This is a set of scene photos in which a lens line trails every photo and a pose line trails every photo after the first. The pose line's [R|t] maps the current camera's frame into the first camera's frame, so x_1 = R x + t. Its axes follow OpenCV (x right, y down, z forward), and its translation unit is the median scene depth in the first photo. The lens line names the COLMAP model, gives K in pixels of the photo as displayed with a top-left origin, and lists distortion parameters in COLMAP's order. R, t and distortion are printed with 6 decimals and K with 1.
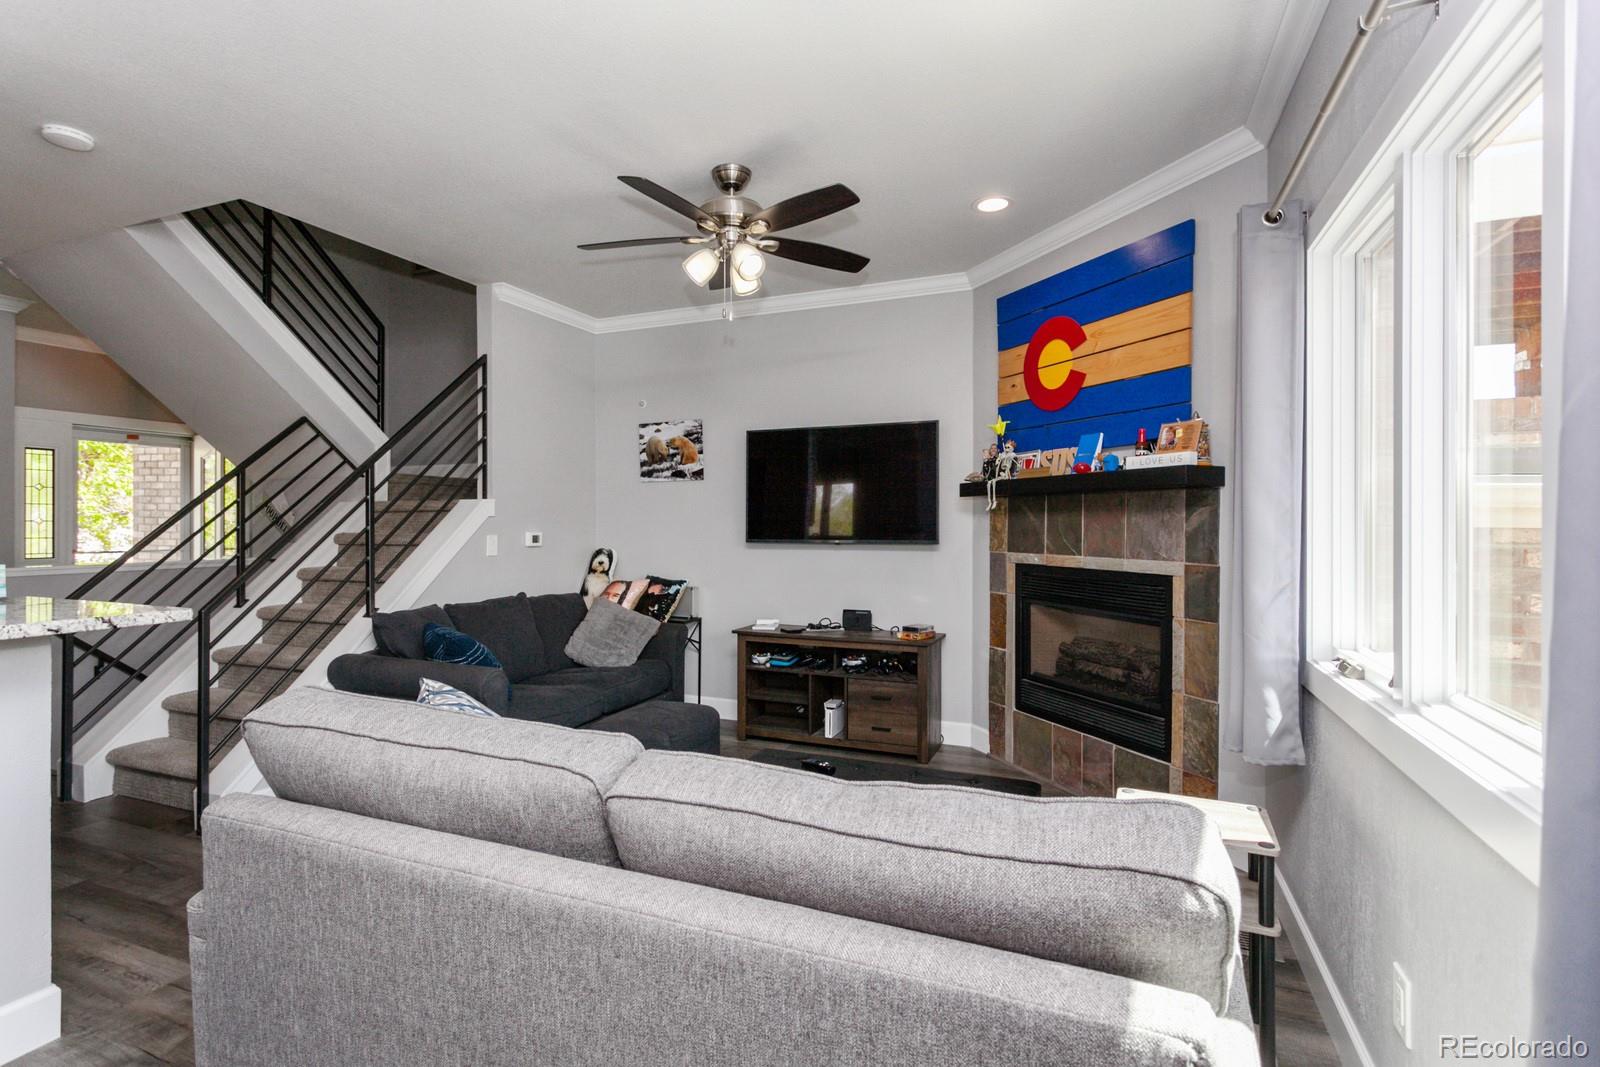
lens RADIAL K [[759.9, 0, 806.3], [0, 759.9, 527.6], [0, 0, 1]] dist [0.005360, -0.001774]
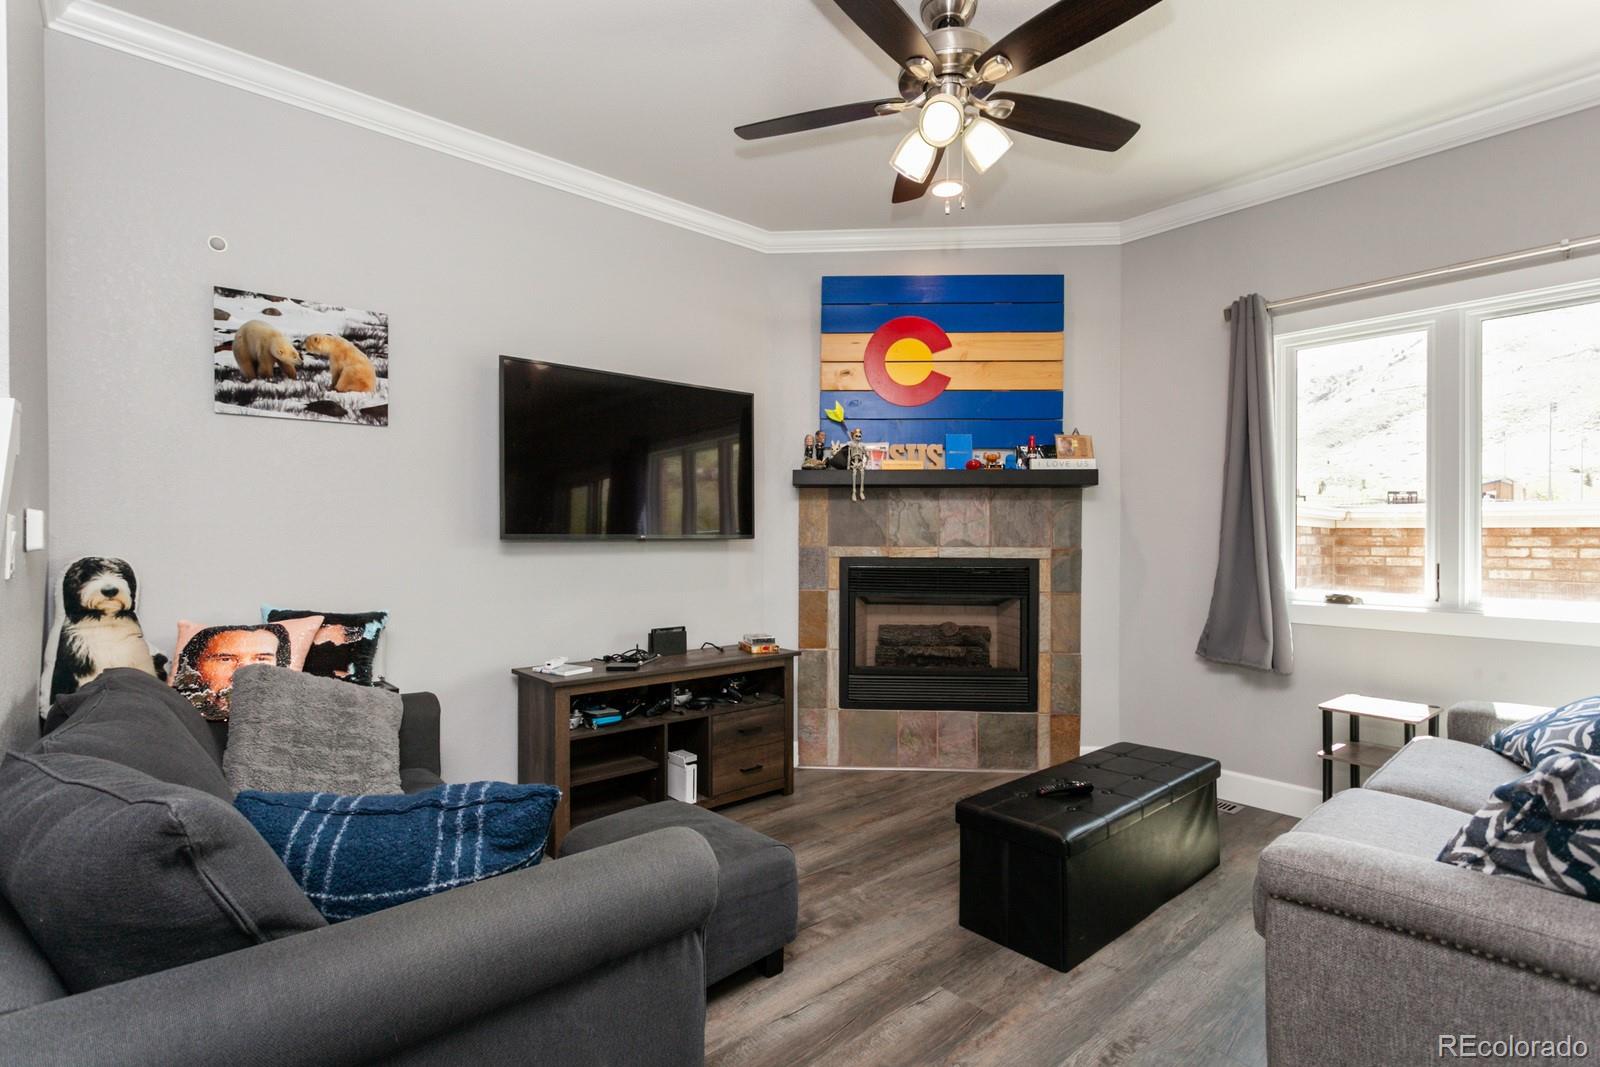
lens RADIAL K [[759.9, 0, 798.6], [0, 759.9, 541.5], [0, 0, 1]] dist [0.005360, -0.001774]
pose [[0.455136, -0.006030, 0.890402, -0.498879], [0.000239, 0.999978, 0.006650, 0.016780], [-0.890422, -0.002814, 0.455127, 0.500213]]
